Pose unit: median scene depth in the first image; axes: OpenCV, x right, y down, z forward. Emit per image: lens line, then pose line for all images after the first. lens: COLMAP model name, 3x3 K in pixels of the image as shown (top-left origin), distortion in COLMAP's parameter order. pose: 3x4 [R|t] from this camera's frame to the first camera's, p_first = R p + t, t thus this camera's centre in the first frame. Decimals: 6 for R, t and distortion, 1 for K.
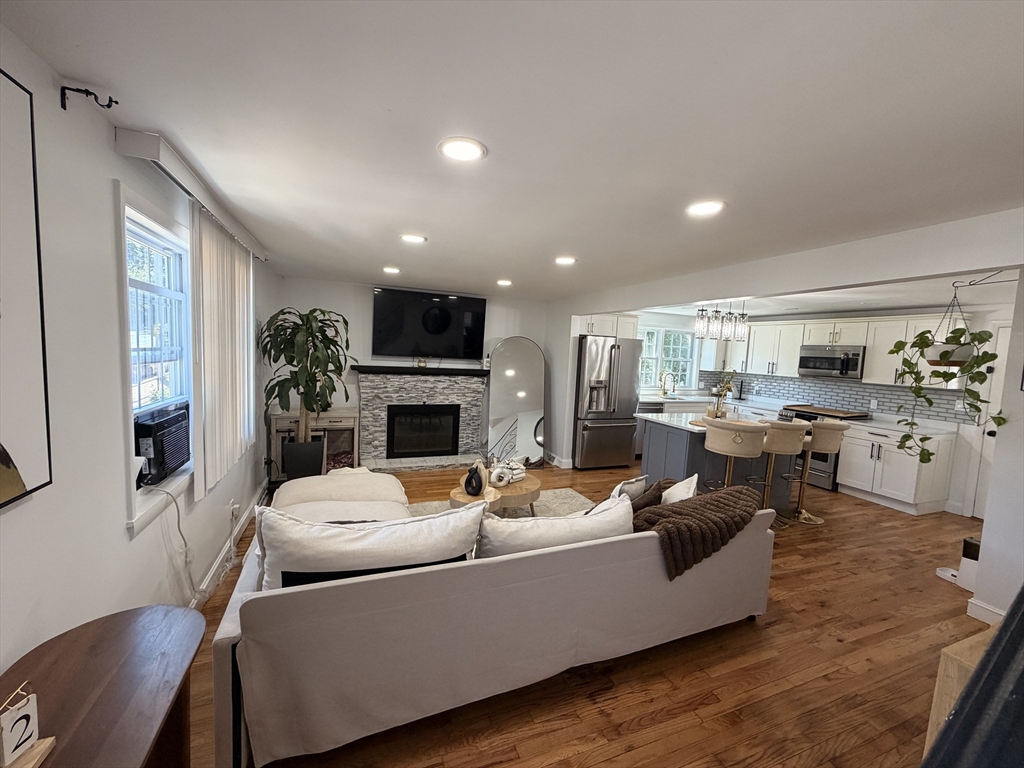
lens RADIAL K [[409.2, 0, 512.3], [0, 409.2, 383.8], [0, 0, 1]] dist [0.001415, 0.000226]
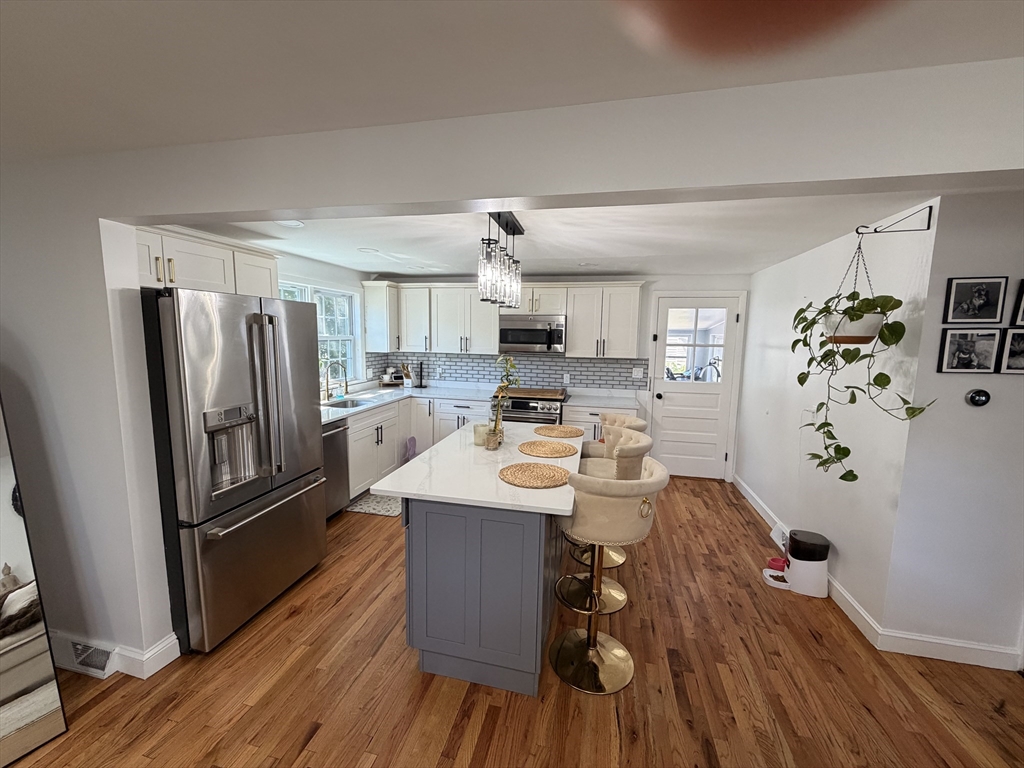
lens RADIAL K [[409.2, 0, 508.9], [0, 409.2, 385.0], [0, 0, 1]] dist [0.001415, 0.000226]
pose [[0.573093, -0.140255, 0.807399, 0.052699], [0.077887, 0.990107, 0.116710, -0.052306], [-0.815781, -0.004000, 0.578347, 0.549543]]
